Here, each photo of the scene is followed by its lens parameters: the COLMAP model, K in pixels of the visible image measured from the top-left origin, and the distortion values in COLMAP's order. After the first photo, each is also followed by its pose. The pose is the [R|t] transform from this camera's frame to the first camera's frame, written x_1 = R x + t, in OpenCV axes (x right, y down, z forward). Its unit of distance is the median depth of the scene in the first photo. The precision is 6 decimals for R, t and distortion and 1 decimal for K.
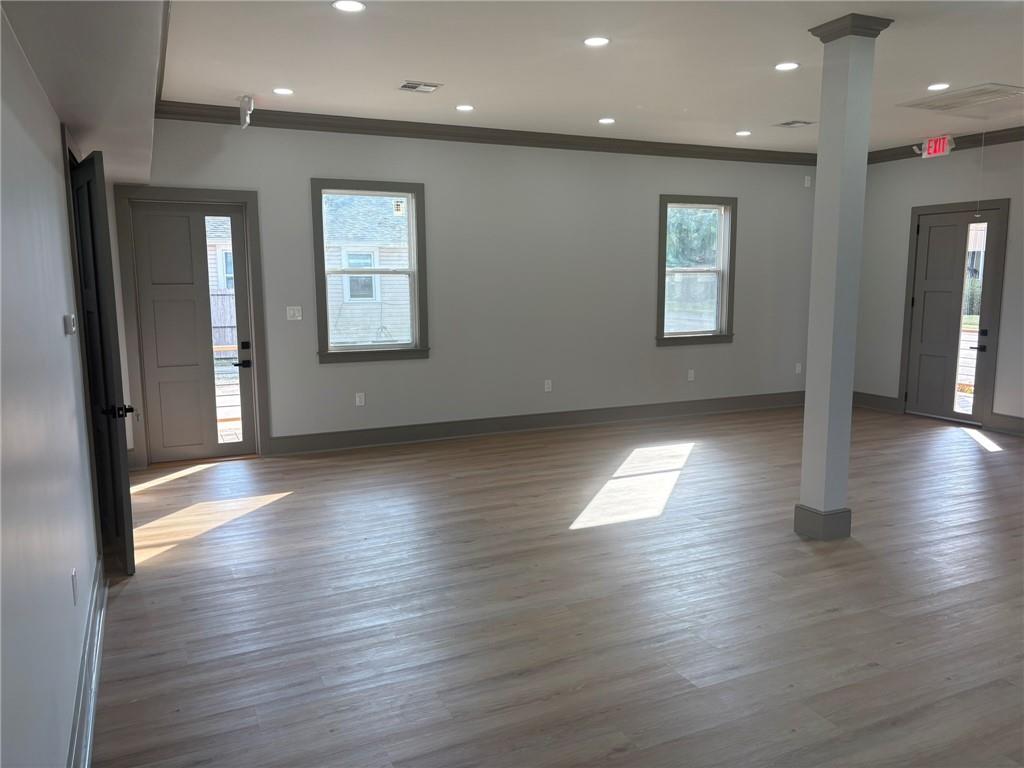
lens RADIAL K [[777.9, 0, 512.0], [0, 777.9, 384.0], [0, 0, 1]] dist [0.060484, -0.068114]
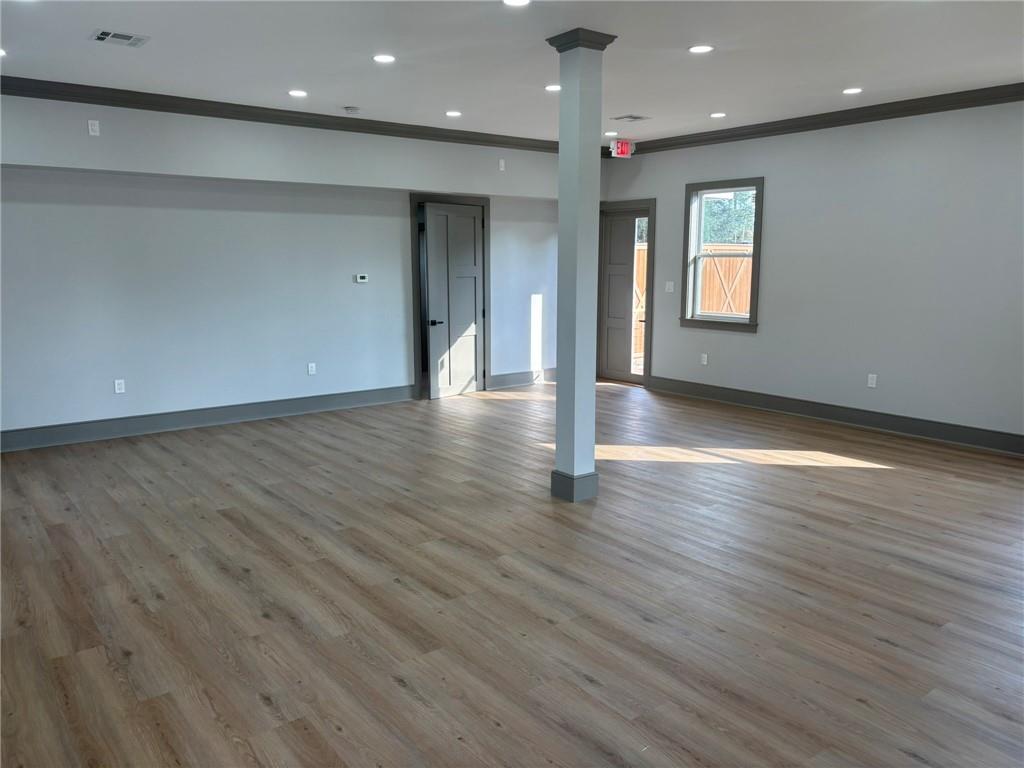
lens RADIAL K [[795.5, 0, 516.0], [0, 795.5, 378.9], [0, 0, 1]] dist [0.023625, -0.033134]
pose [[0.209268, 0.149849, -0.966309, 0.995725], [-0.134680, 0.983188, 0.123299, -0.067879], [0.968539, 0.104340, 0.225931, 0.451811]]
